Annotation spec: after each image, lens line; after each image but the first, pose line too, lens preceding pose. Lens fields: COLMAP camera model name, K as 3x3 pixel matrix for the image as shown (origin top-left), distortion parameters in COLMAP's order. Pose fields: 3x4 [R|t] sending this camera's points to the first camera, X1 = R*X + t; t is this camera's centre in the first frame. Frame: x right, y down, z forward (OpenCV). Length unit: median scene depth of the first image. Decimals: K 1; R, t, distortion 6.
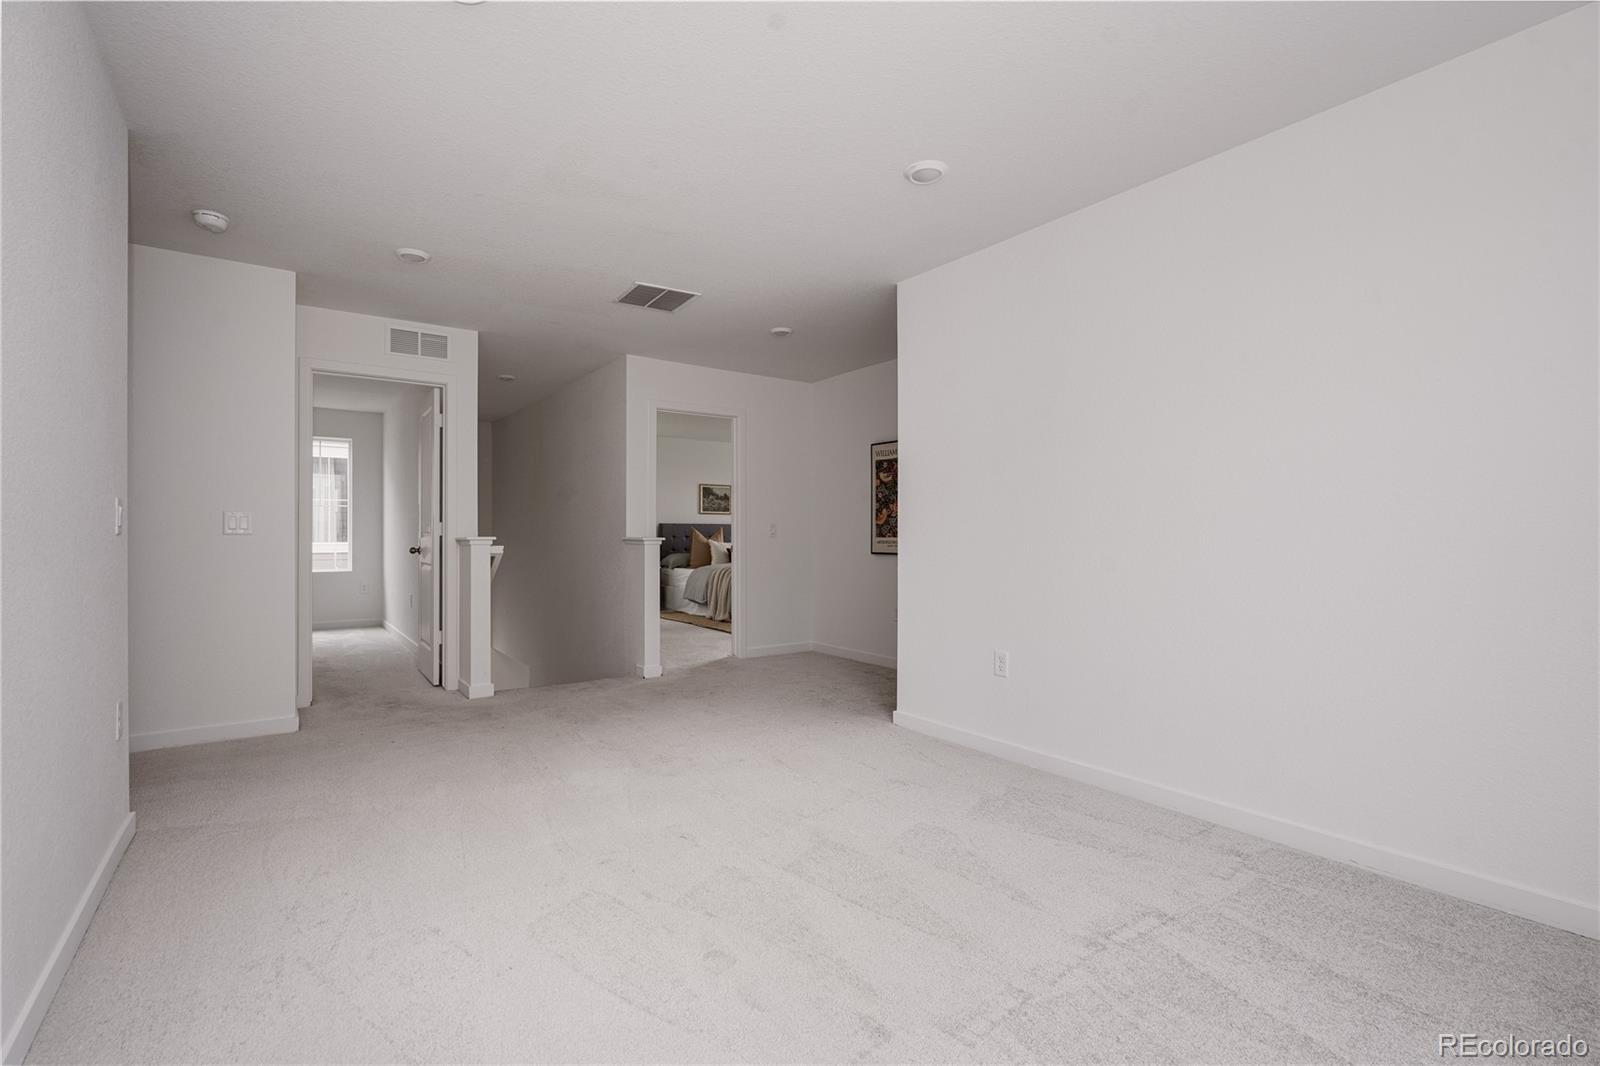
lens RADIAL K [[733.4, 0, 796.3], [0, 733.4, 543.9], [0, 0, 1]] dist [-0.003727, 0.000082]
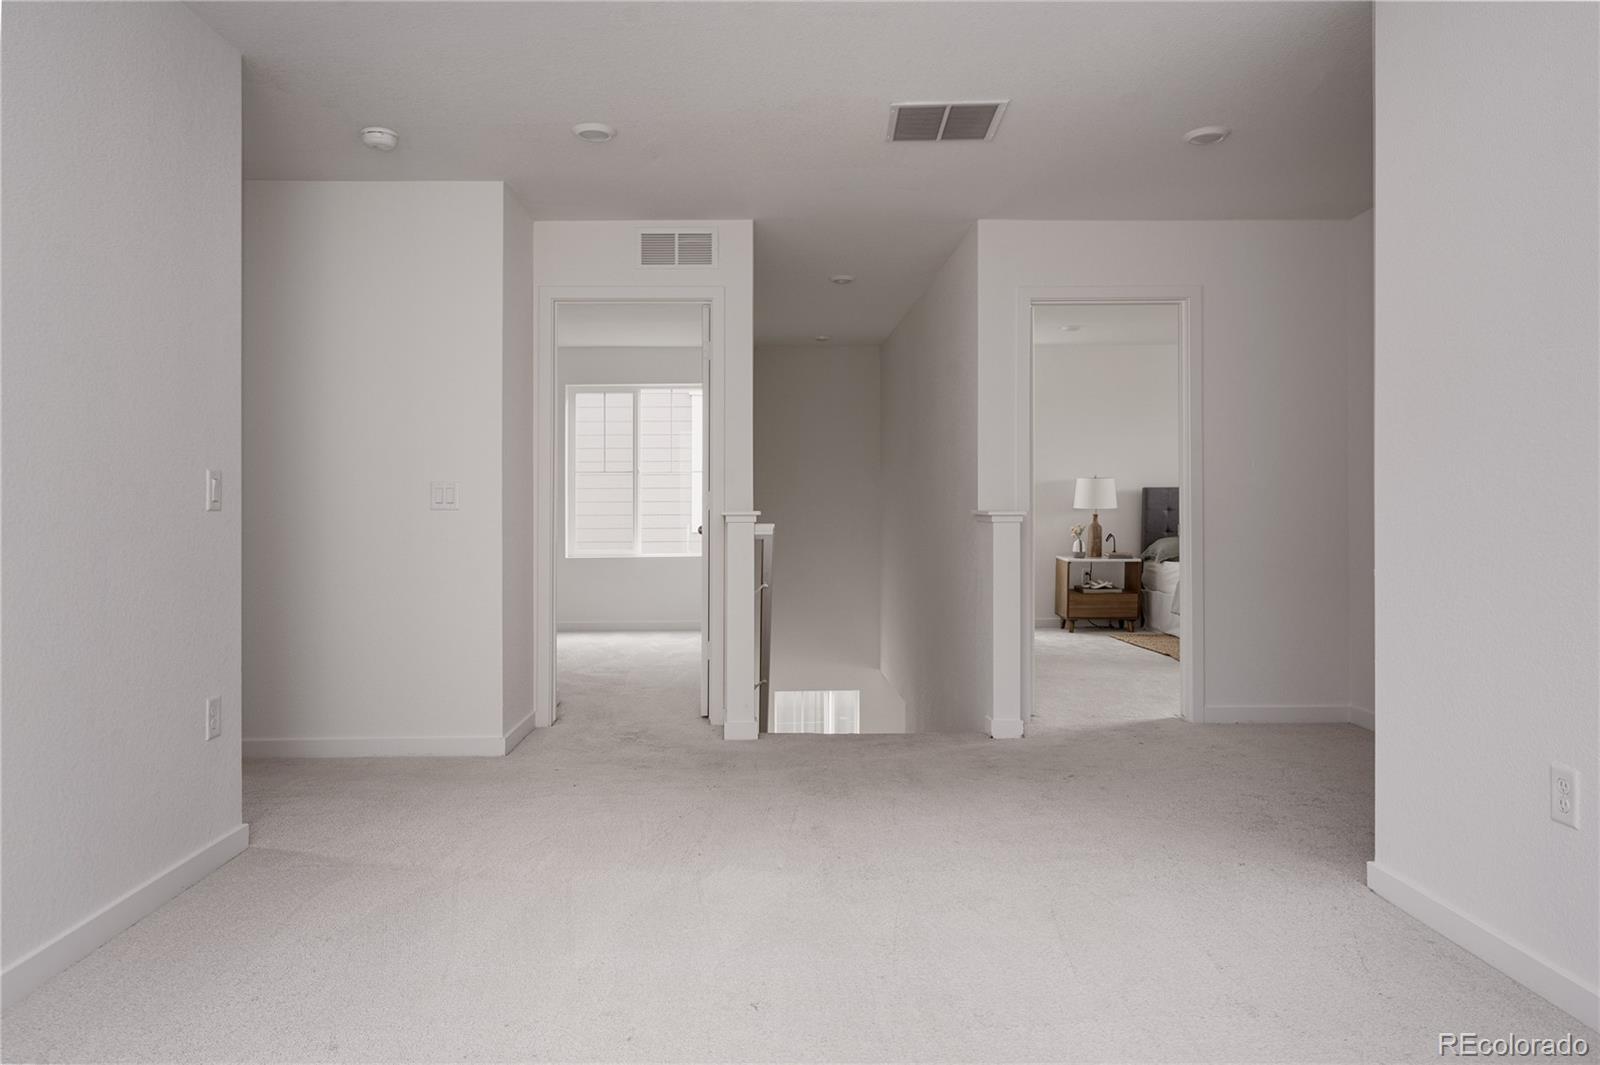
lens RADIAL K [[1125.9, 0, 790.6], [0, 1125.9, 518.0], [0, 0, 1]] dist [0.004016, 0.007067]
pose [[0.817991, -0.000932, -0.575230, 0.200541], [-0.000326, 0.999998, -0.002084, -0.000878], [0.575231, 0.001892, 0.817989, 0.124552]]
